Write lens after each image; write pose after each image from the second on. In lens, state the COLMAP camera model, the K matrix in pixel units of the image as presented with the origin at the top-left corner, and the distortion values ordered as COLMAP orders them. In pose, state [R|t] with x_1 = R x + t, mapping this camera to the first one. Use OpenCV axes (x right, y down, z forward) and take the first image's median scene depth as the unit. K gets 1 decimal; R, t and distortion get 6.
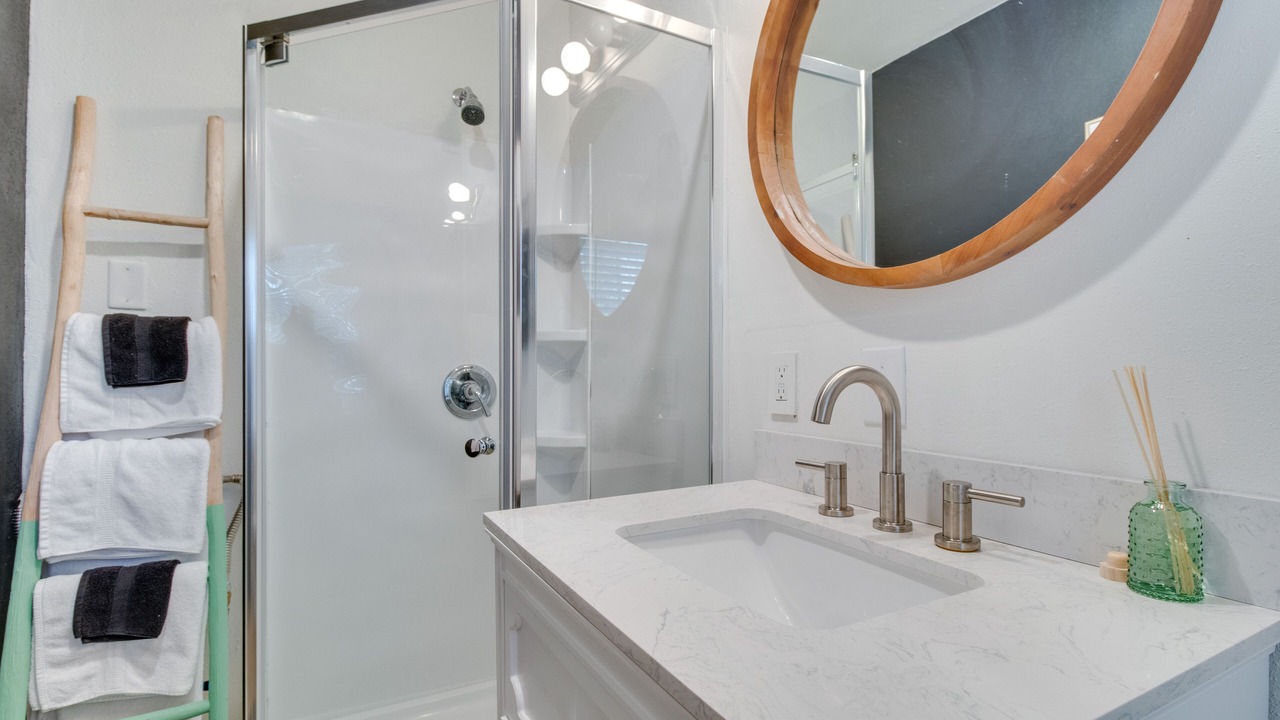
lens RADIAL K [[609.7, 0, 625.6], [0, 609.7, 378.0], [0, 0, 1]] dist [0.008817, -0.011588]
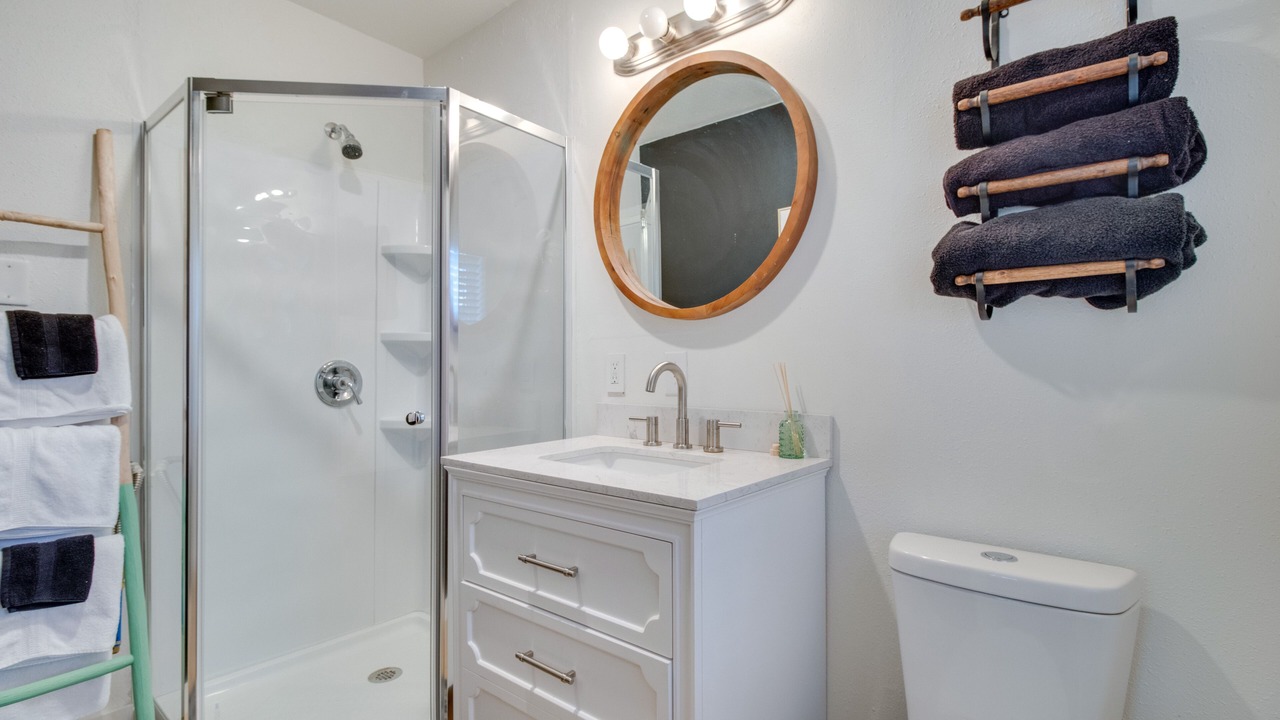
lens RADIAL K [[609.7, 0, 639.4], [0, 609.7, 375.0], [0, 0, 1]] dist [0.008817, -0.011588]
pose [[0.924092, -0.003230, 0.382157, -0.265979], [0.003282, 0.999994, 0.000516, 0.012091], [-0.382157, 0.000778, 0.924097, -0.452628]]
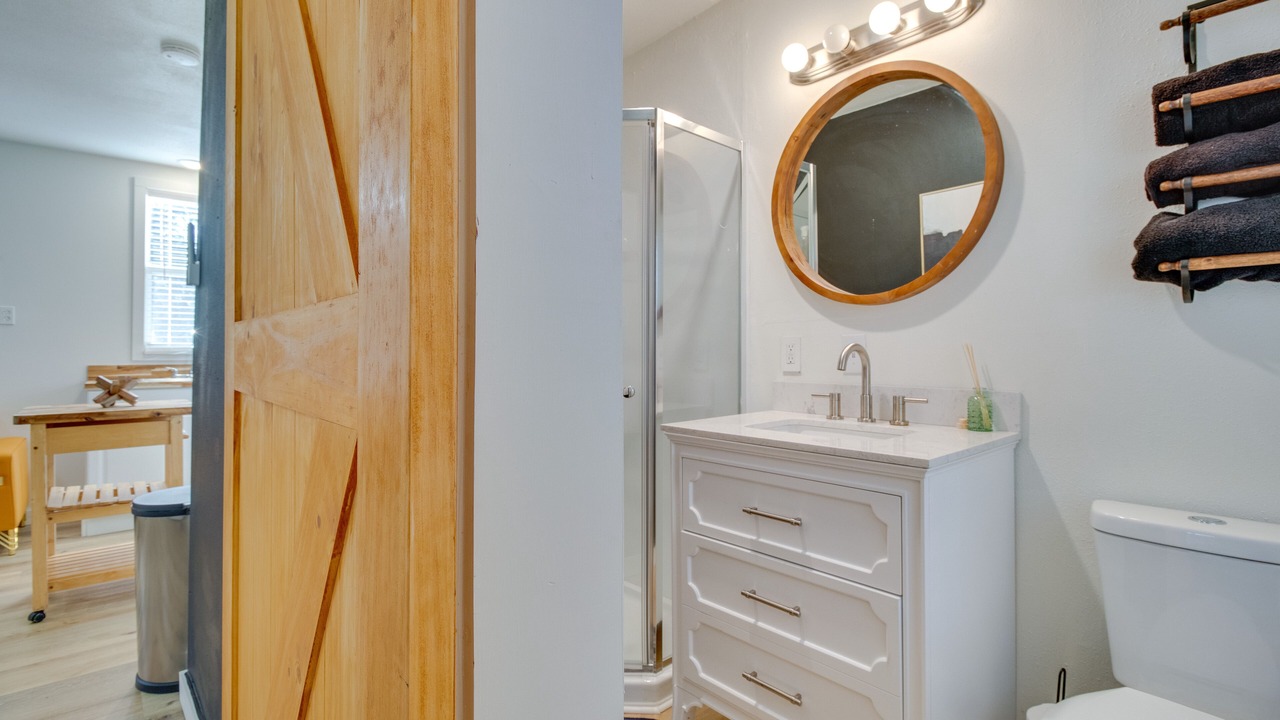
lens RADIAL K [[609.7, 0, 644.3], [0, 609.7, 353.5], [0, 0, 1]] dist [0.008817, -0.011588]
pose [[0.968965, -0.000445, 0.247198, -0.528770], [0.002825, 0.999953, -0.009271, 0.020463], [-0.247182, 0.009682, 0.968921, -0.541642]]
